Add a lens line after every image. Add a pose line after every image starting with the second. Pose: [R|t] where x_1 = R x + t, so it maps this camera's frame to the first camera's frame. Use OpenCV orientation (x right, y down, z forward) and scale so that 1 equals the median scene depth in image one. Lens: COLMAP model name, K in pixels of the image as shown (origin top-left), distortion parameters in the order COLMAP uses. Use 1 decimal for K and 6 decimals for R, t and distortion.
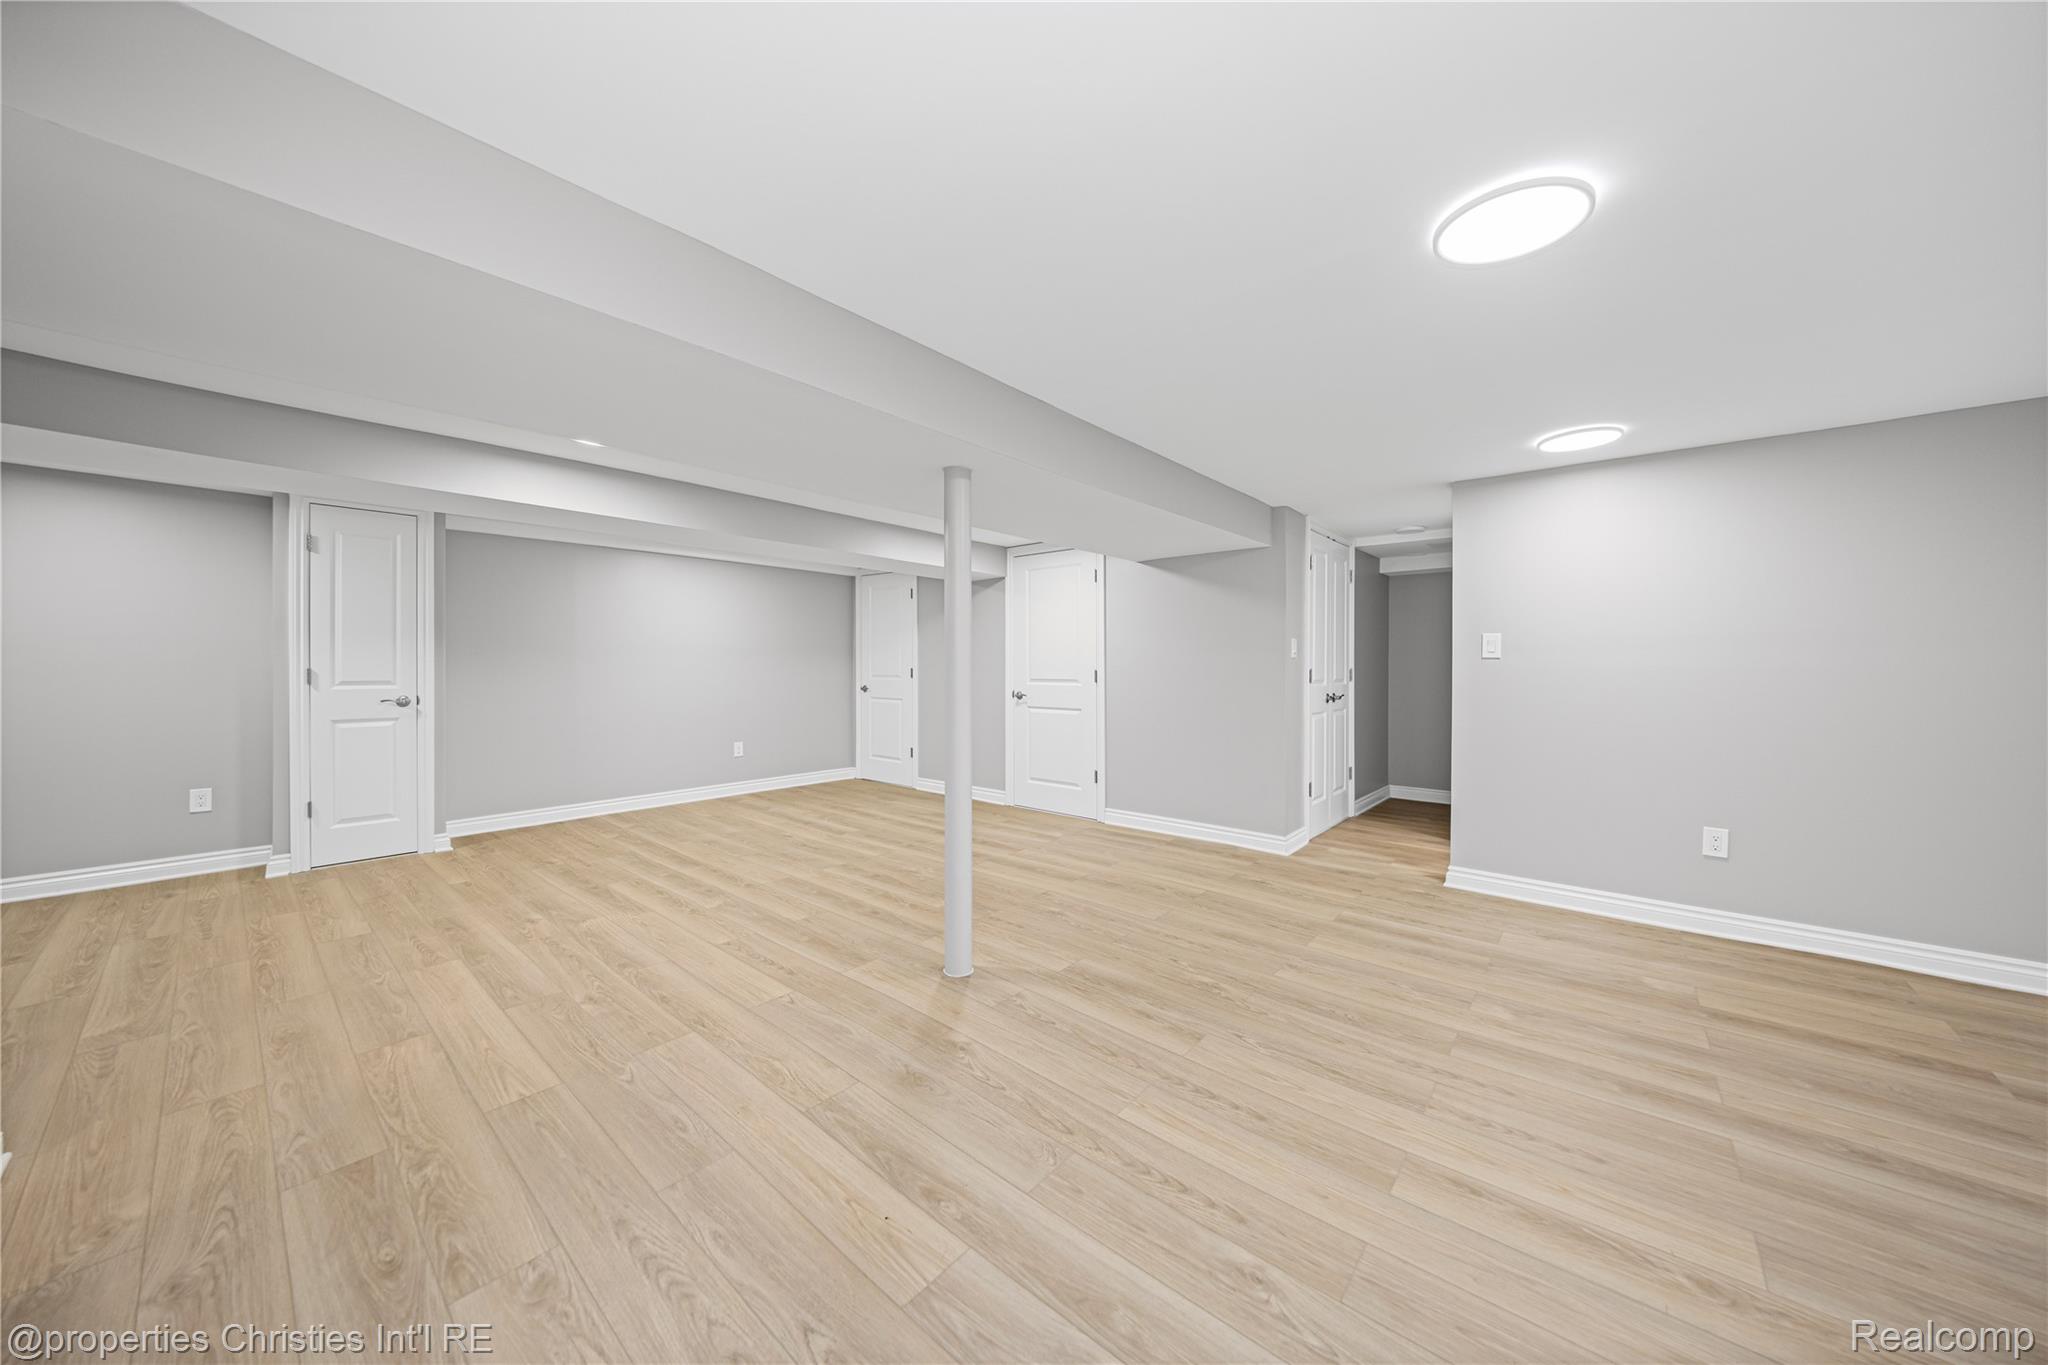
lens RADIAL K [[686.1, 0, 1020.7], [0, 686.1, 666.8], [0, 0, 1]] dist [0.009376, 0.000130]
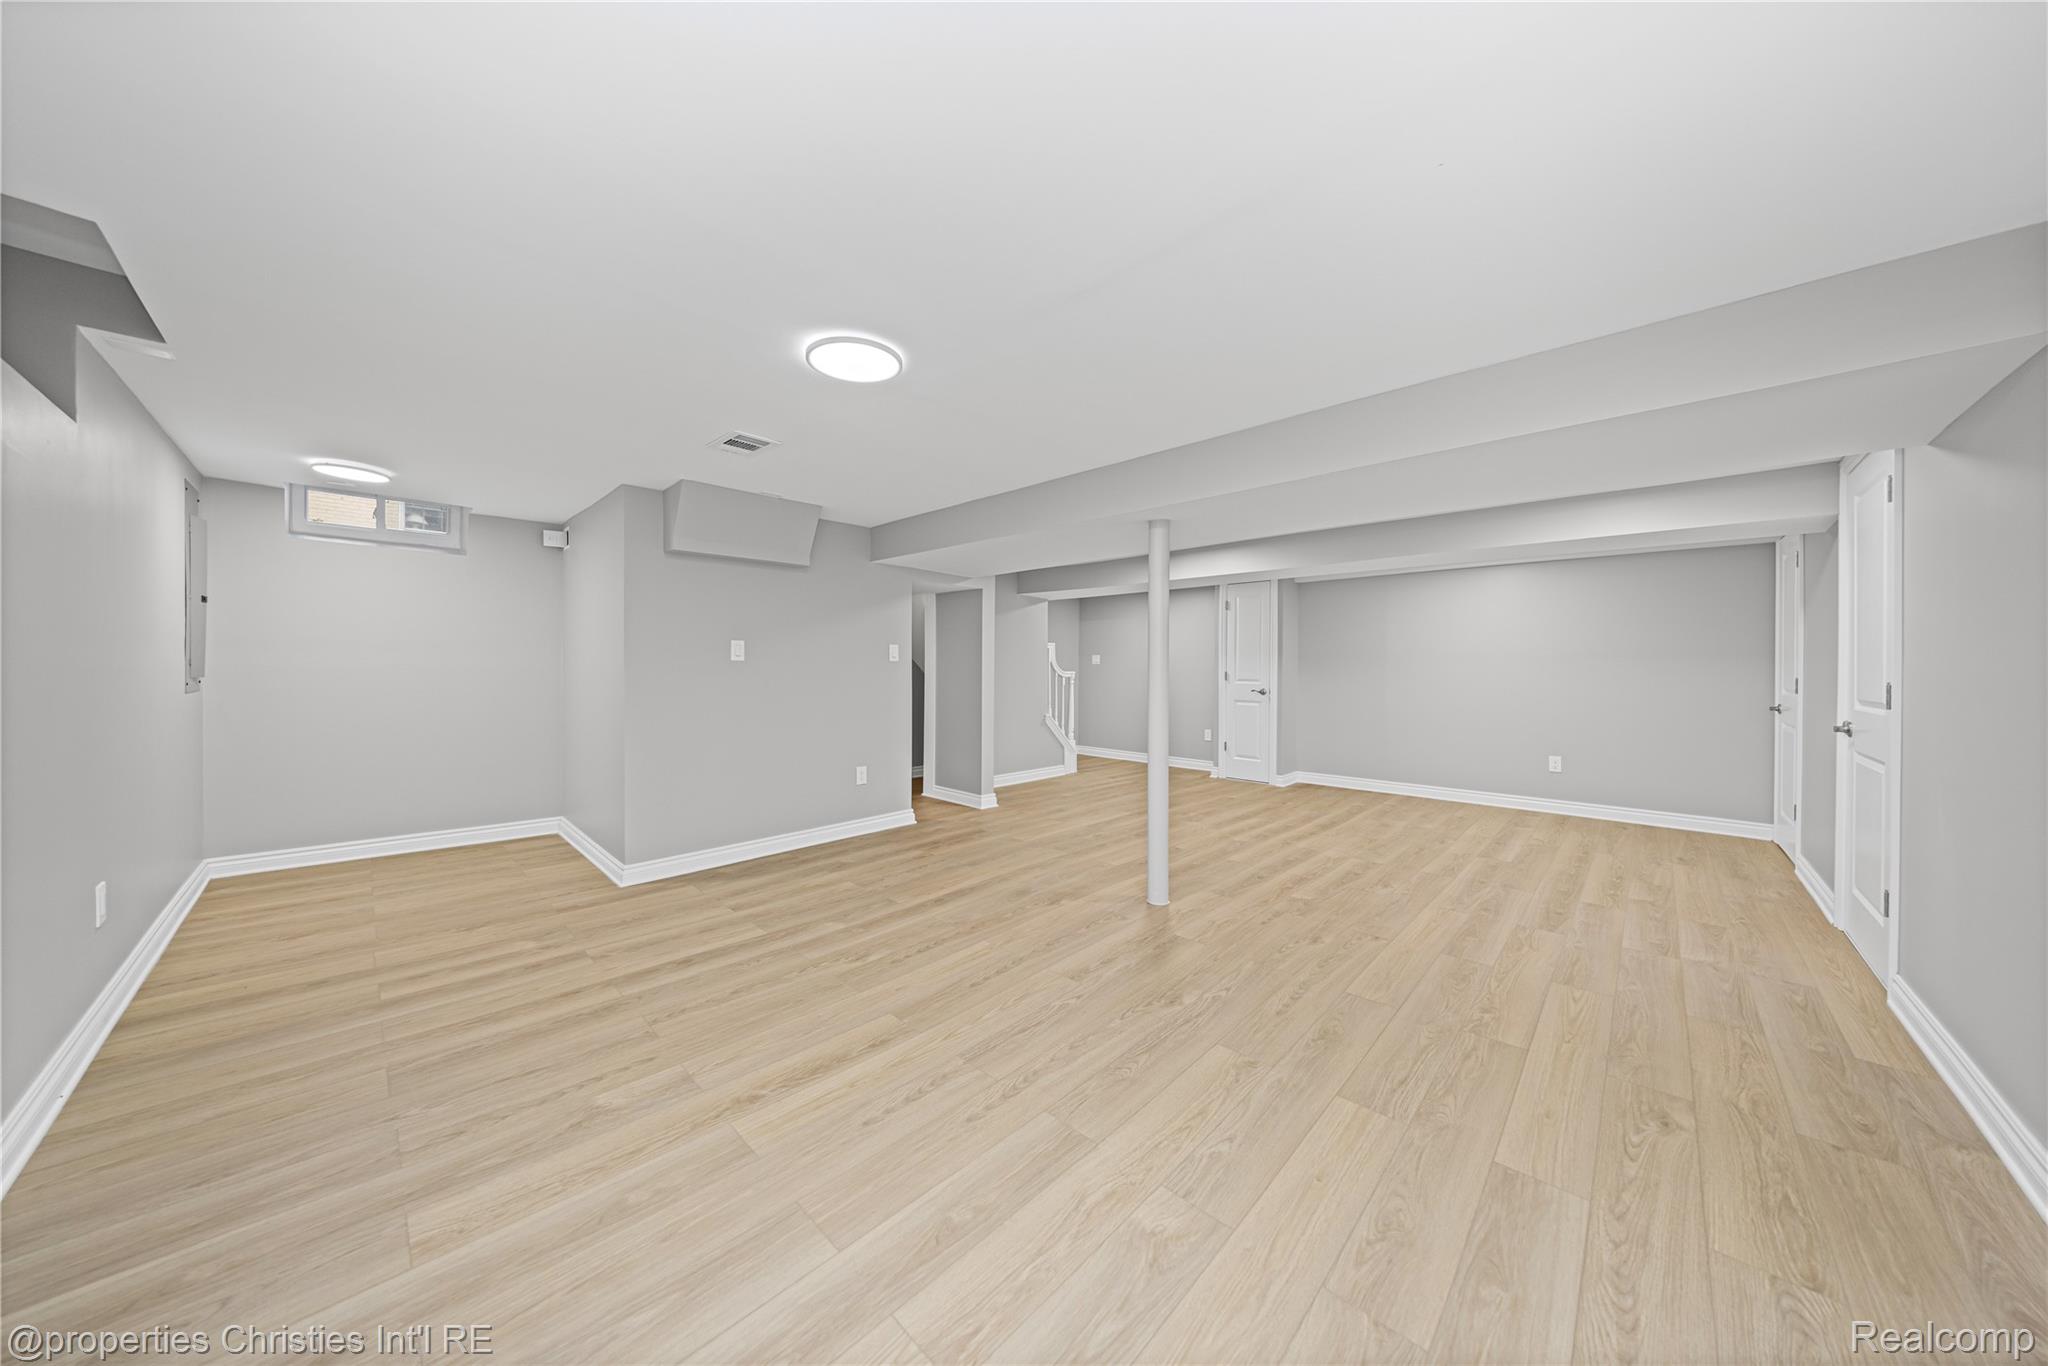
lens RADIAL K [[651.0, 0, 1020.7], [0, 651.0, 673.8], [0, 0, 1]] dist [-0.000069, -0.000041]
pose [[-0.065406, 0.001646, -0.997857, 1.096353], [-0.015725, 0.999873, 0.002680, 0.017008], [0.997735, 0.015867, -0.065372, 0.783583]]
